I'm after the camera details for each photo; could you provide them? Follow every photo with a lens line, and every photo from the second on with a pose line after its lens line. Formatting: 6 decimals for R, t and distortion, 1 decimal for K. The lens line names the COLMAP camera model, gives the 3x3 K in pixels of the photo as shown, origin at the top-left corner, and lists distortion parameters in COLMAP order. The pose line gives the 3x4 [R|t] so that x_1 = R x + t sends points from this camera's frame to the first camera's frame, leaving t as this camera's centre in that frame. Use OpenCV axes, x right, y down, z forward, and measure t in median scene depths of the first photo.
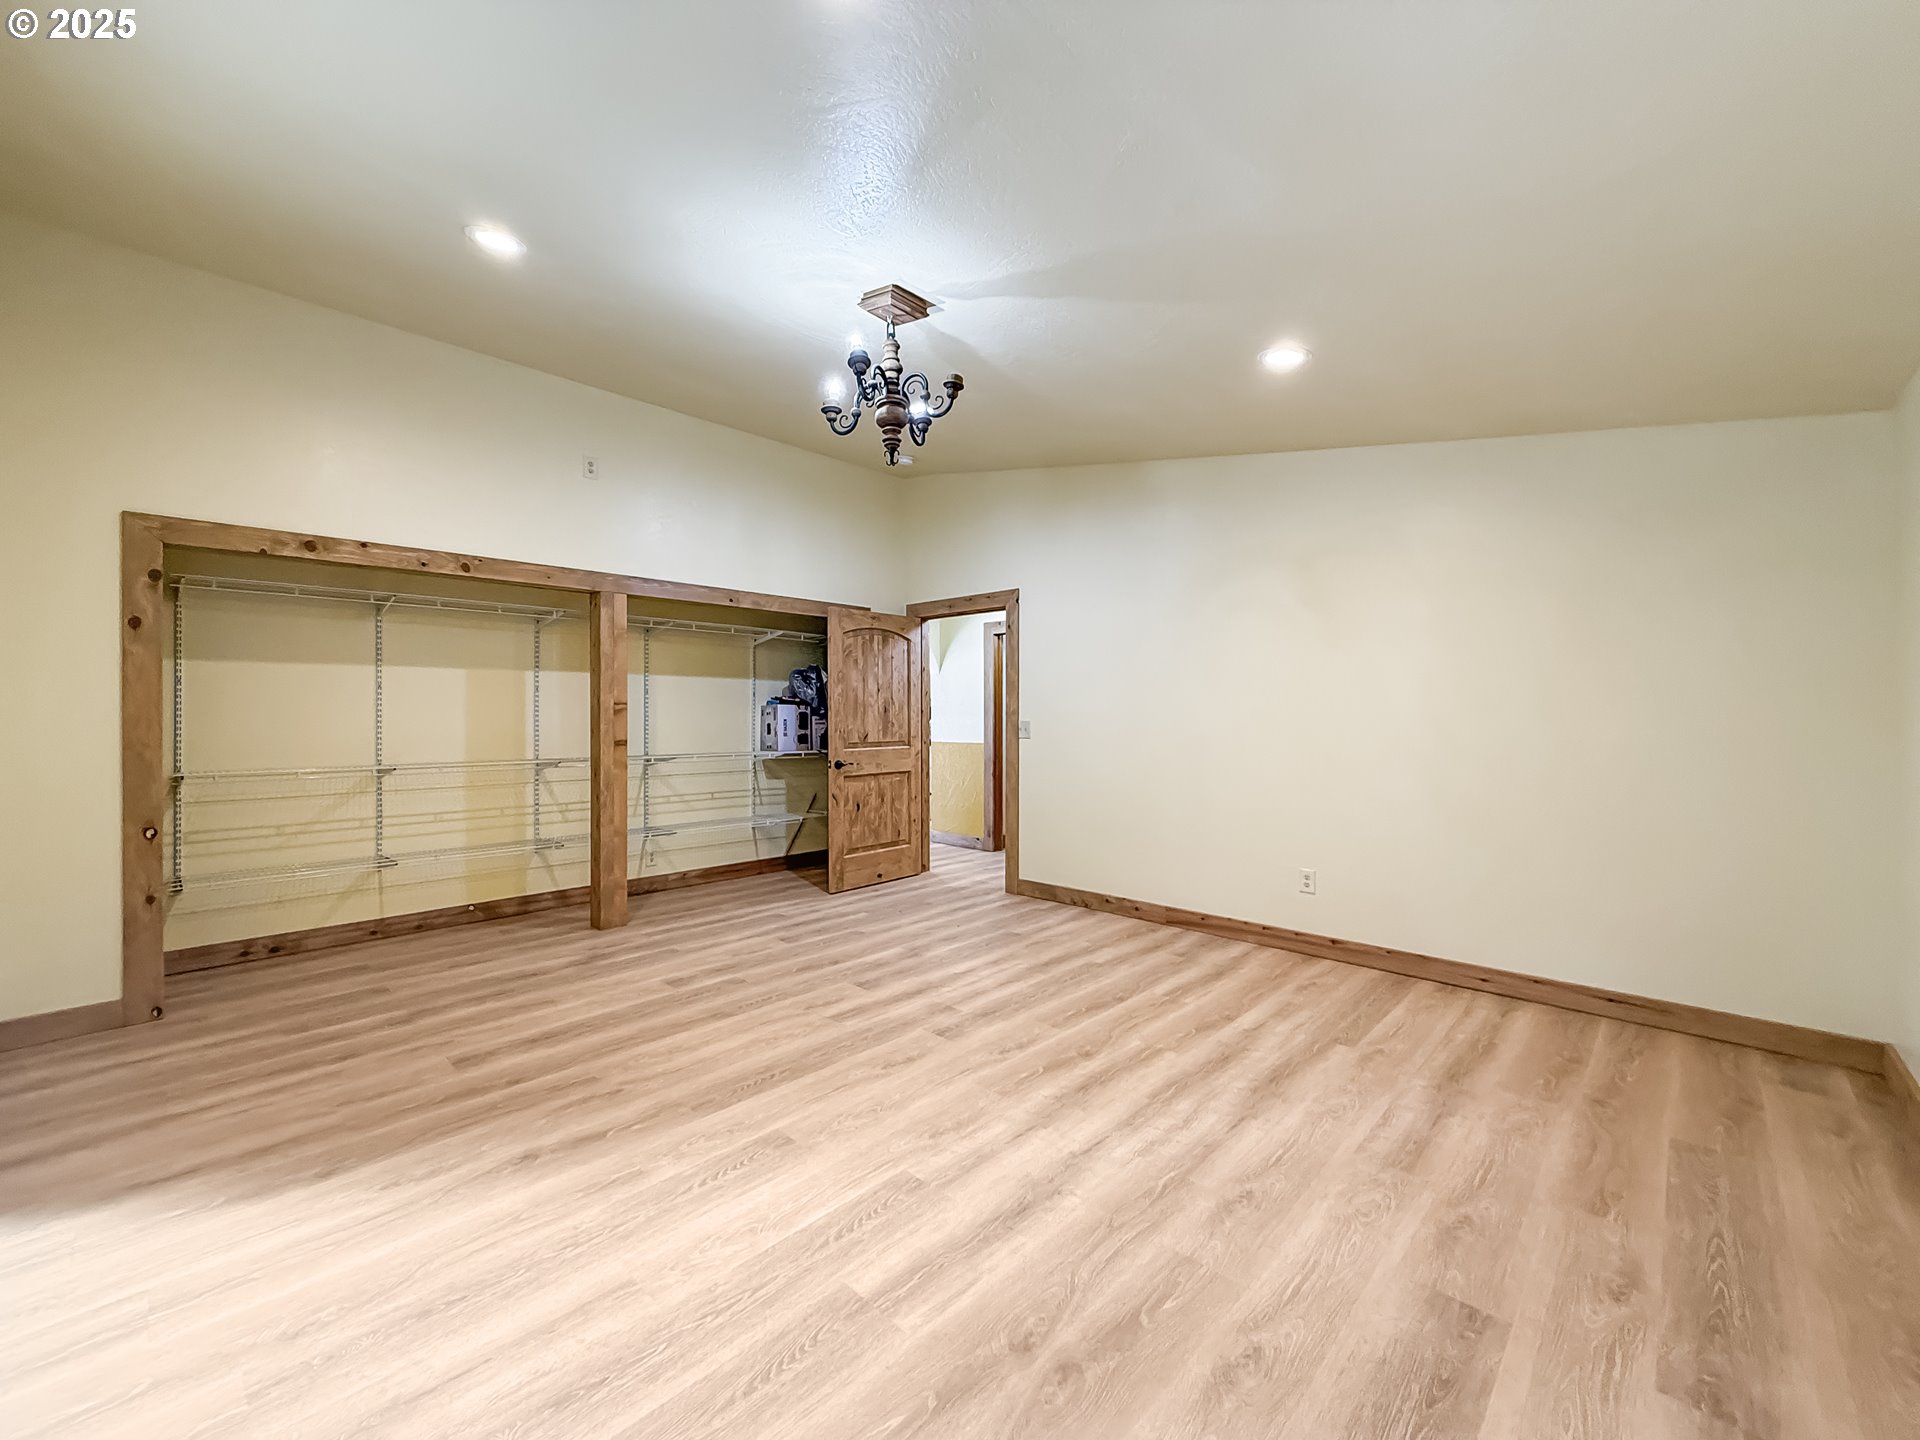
lens RADIAL K [[764.4, 0, 957.6], [0, 764.4, 713.7], [0, 0, 1]] dist [0.002603, -0.000009]
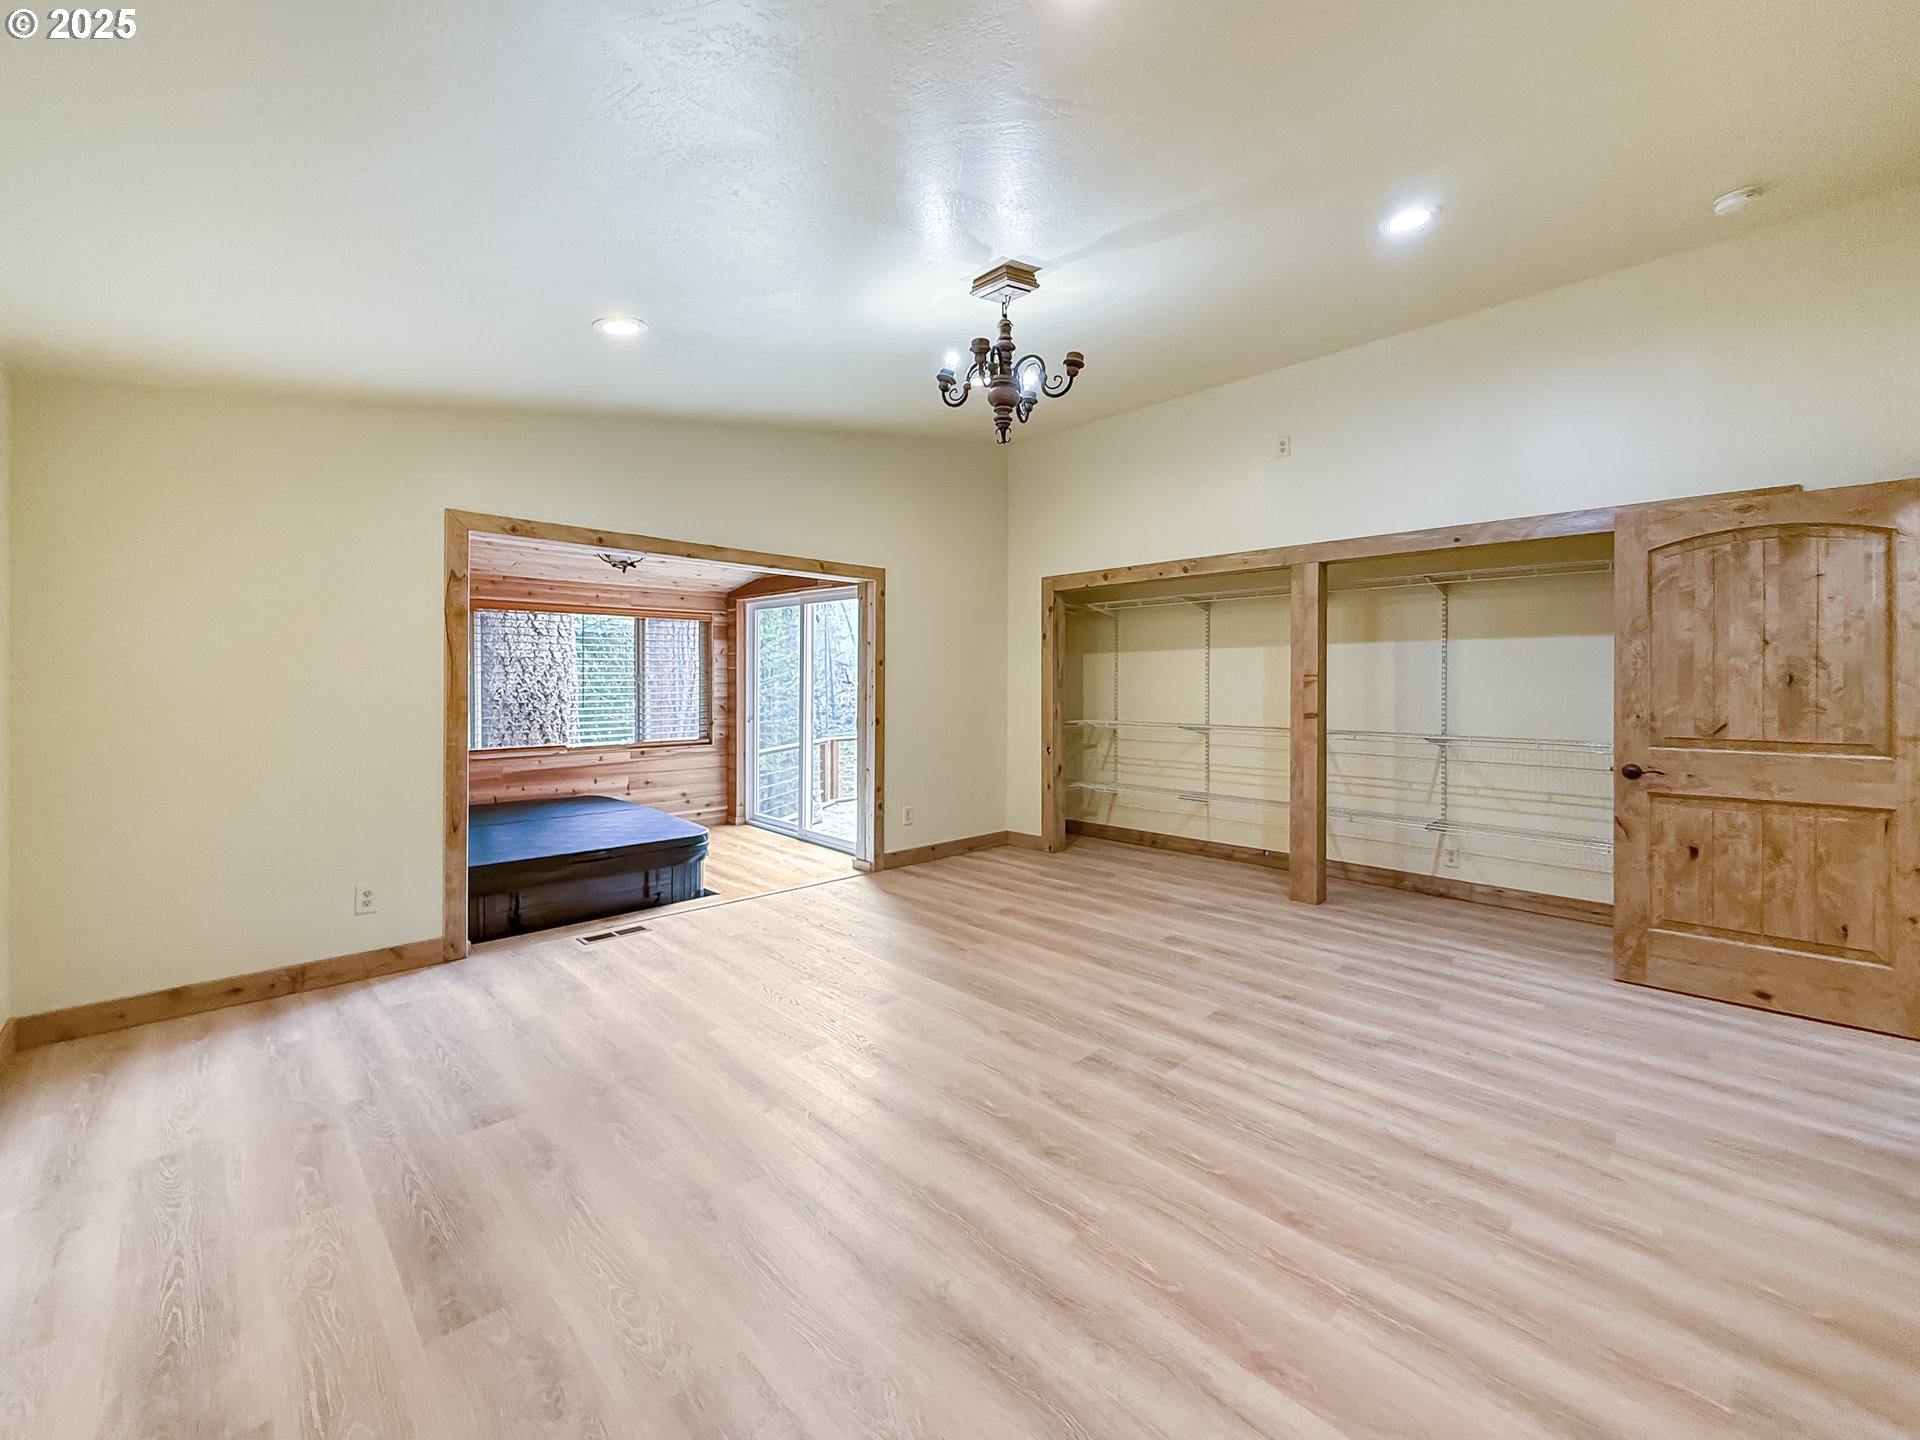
lens RADIAL K [[783.1, 0, 958.4], [0, 783.1, 682.3], [0, 0, 1]] dist [0.001188, -0.000325]
pose [[-0.030512, -0.000793, -0.999534, 0.663272], [-0.001277, 0.999999, -0.000754, -0.003876], [0.999534, 0.001254, -0.030513, 0.671976]]
